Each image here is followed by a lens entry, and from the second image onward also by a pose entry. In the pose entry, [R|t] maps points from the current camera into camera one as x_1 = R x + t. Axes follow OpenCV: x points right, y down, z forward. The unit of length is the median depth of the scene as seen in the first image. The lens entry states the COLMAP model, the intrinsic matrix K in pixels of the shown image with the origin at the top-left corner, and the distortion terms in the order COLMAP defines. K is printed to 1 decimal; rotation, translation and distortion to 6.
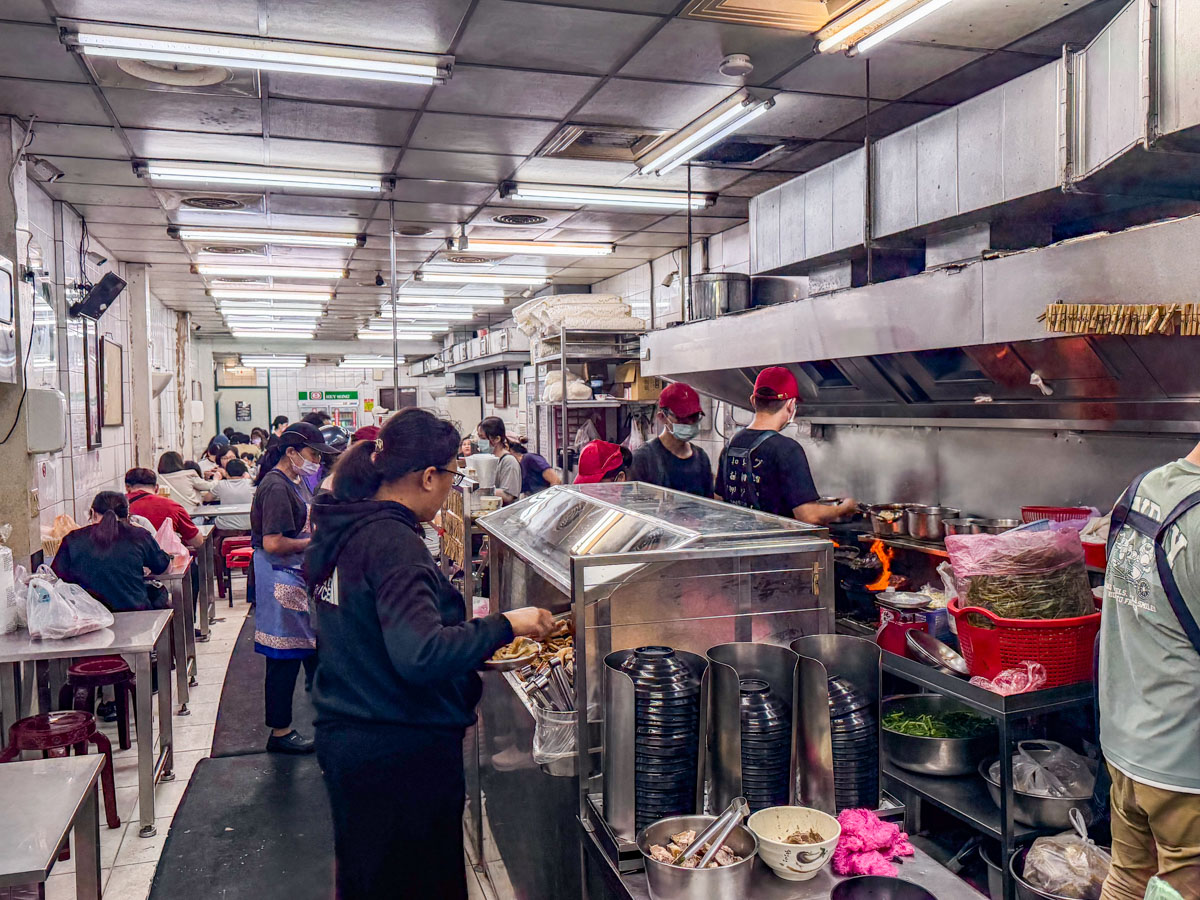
lens RADIAL K [[1008.9, 0, 604.0], [0, 1008.9, 448.0], [0, 0, 1]] dist [0.086052, 0.001180]
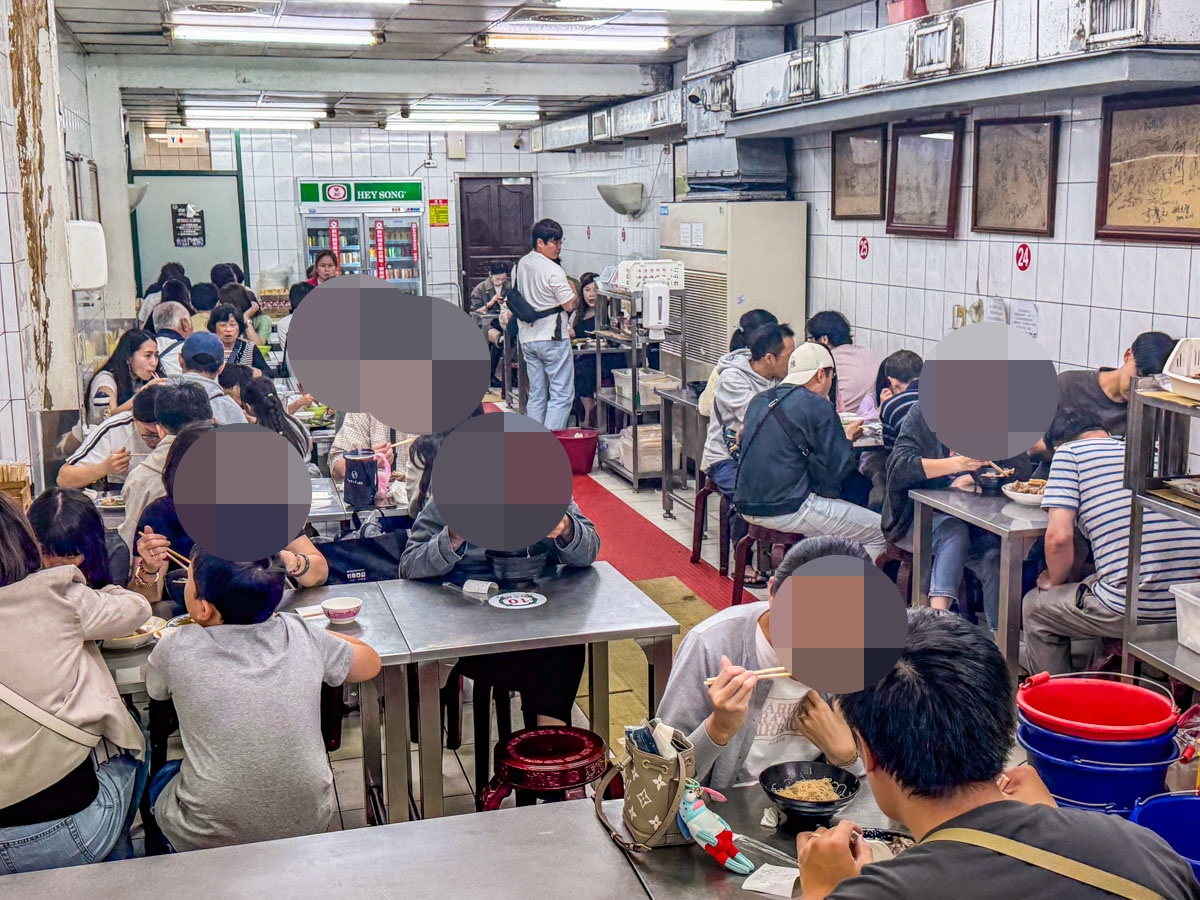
lens RADIAL K [[1427.6, 0, 598.1], [0, 1427.6, 451.8], [0, 0, 1]] dist [0.068929, 0.000000]
pose [[0.998813, 0.010628, -0.047528, -0.146133], [-0.004215, 0.991102, 0.133034, -0.023926], [0.048519, -0.132676, 0.989971, 0.374606]]
